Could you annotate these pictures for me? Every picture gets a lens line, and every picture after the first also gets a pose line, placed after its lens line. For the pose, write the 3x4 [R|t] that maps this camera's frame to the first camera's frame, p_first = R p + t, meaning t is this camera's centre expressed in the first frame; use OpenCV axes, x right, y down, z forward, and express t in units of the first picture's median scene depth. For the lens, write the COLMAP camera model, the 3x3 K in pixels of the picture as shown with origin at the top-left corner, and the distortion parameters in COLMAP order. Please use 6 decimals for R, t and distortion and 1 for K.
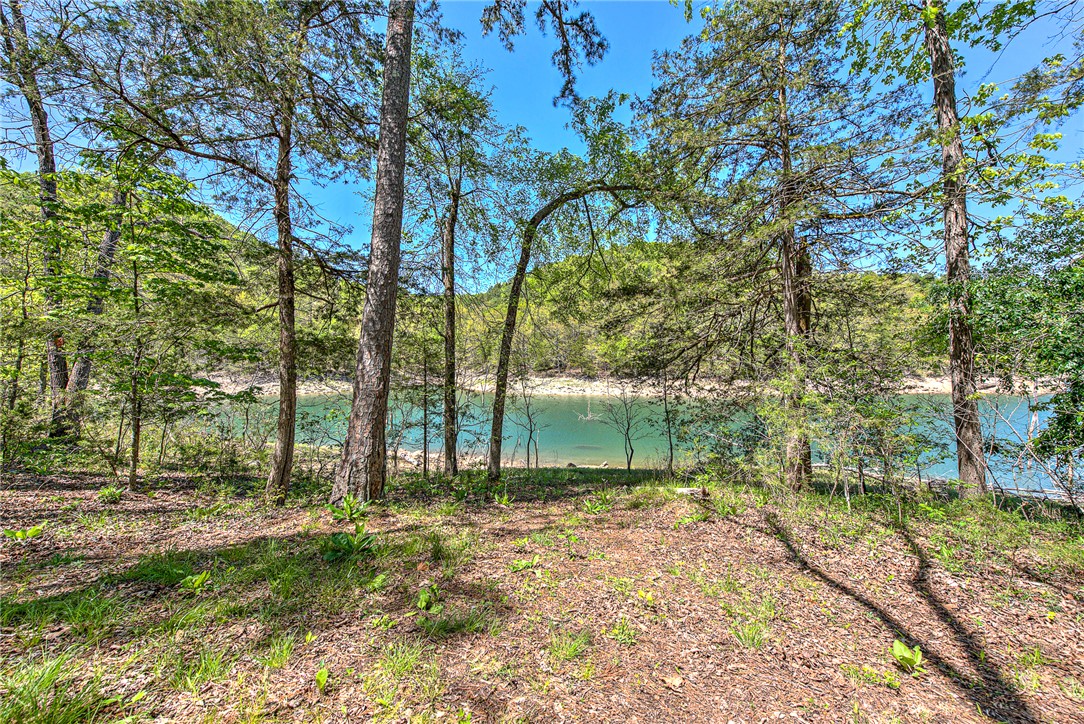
lens RADIAL K [[418.0, 0, 542.2], [0, 418.0, 365.8], [0, 0, 1]] dist [0.014602, -0.000049]
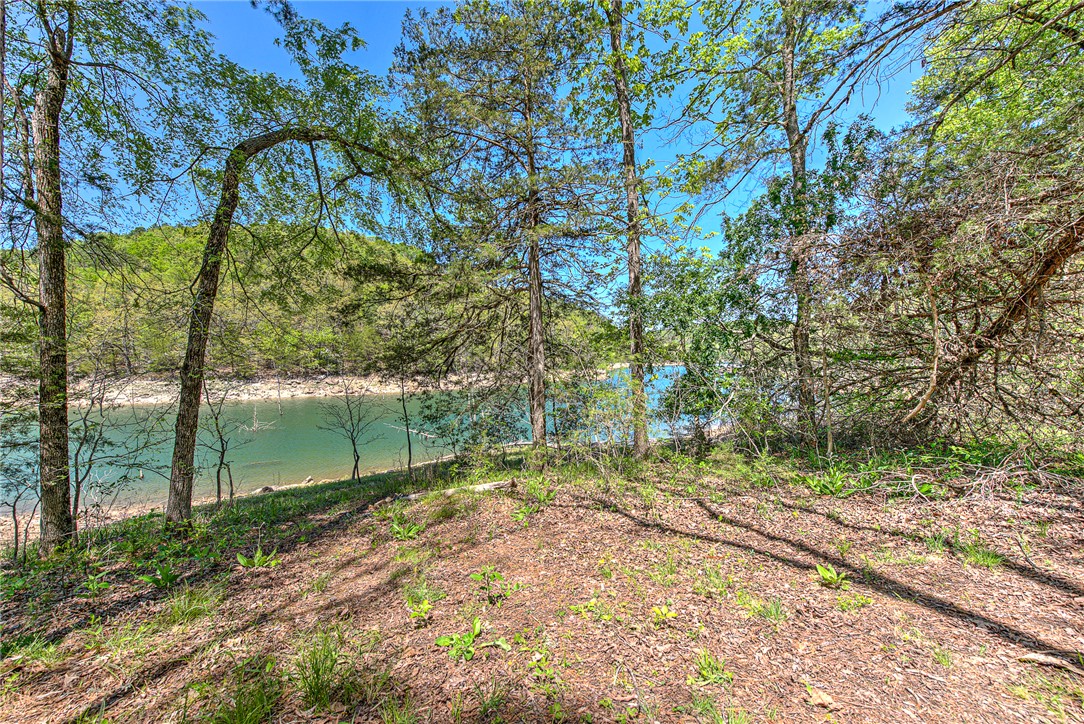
lens RADIAL K [[418.0, 0, 542.2], [0, 418.0, 365.8], [0, 0, 1]] dist [0.014602, -0.000049]
pose [[0.738708, -0.009864, 0.673954, -0.109711], [0.006810, 0.999951, 0.007172, 0.010467], [-0.673991, -0.000708, 0.738739, 0.118458]]
